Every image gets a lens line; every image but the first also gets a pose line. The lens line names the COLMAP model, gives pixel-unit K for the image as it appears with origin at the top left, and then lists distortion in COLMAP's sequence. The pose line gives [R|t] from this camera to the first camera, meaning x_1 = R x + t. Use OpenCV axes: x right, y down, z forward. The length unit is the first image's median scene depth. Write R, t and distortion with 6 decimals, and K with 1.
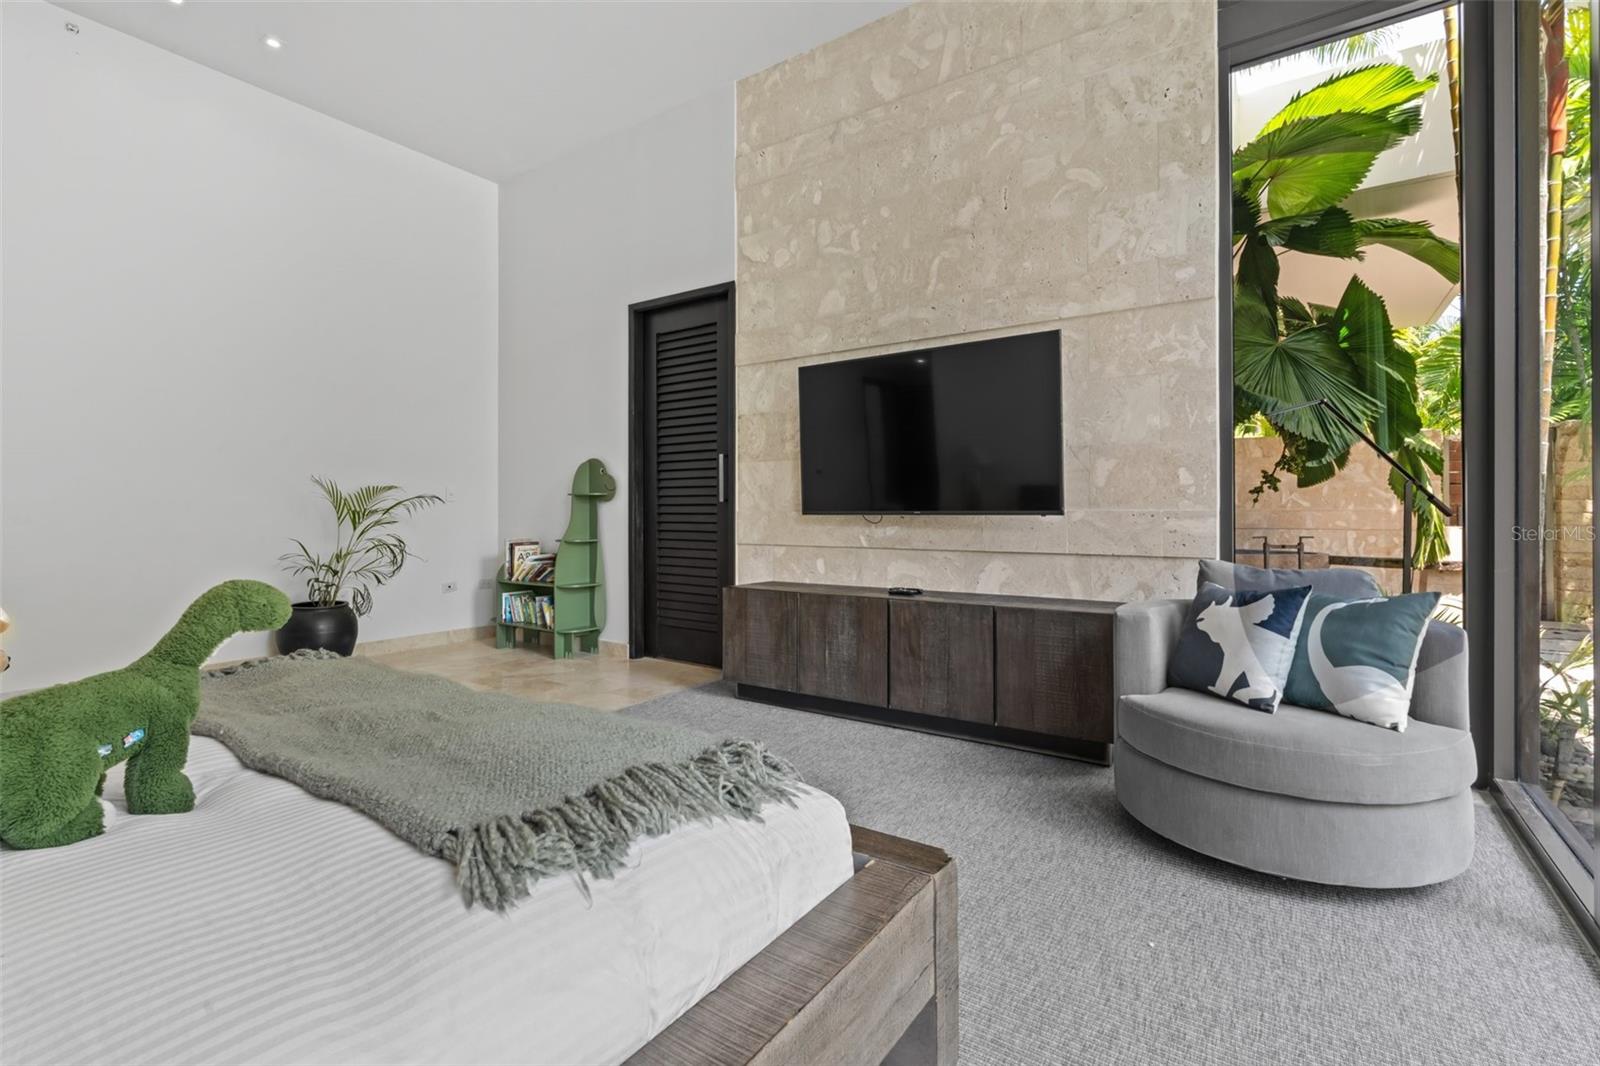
lens RADIAL K [[732.1, 0, 801.4], [0, 732.1, 518.0], [0, 0, 1]] dist [-0.011052, 0.004531]
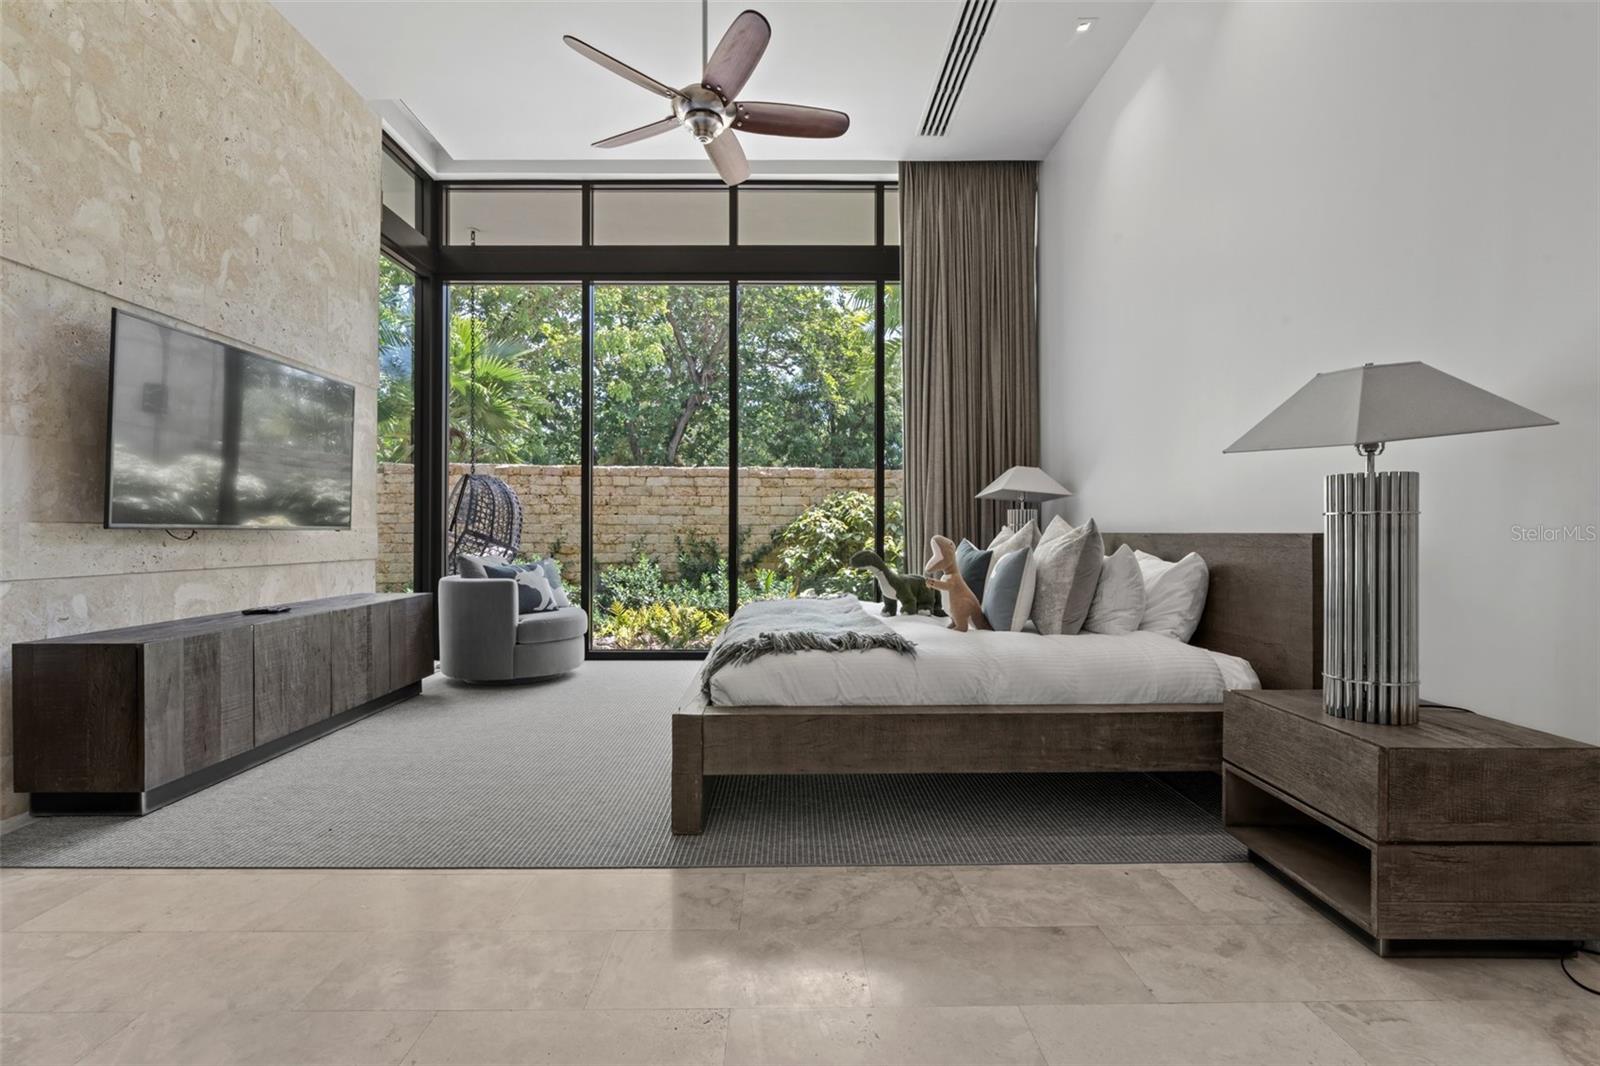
lens RADIAL K [[732.1, 0, 796.5], [0, 732.1, 532.8], [0, 0, 1]] dist [-0.011052, 0.004531]
pose [[-0.583388, -0.009318, 0.812140, -1.007995], [-0.009390, 0.999945, 0.004727, -0.010868], [-0.812139, -0.004868, -0.583444, 0.974566]]
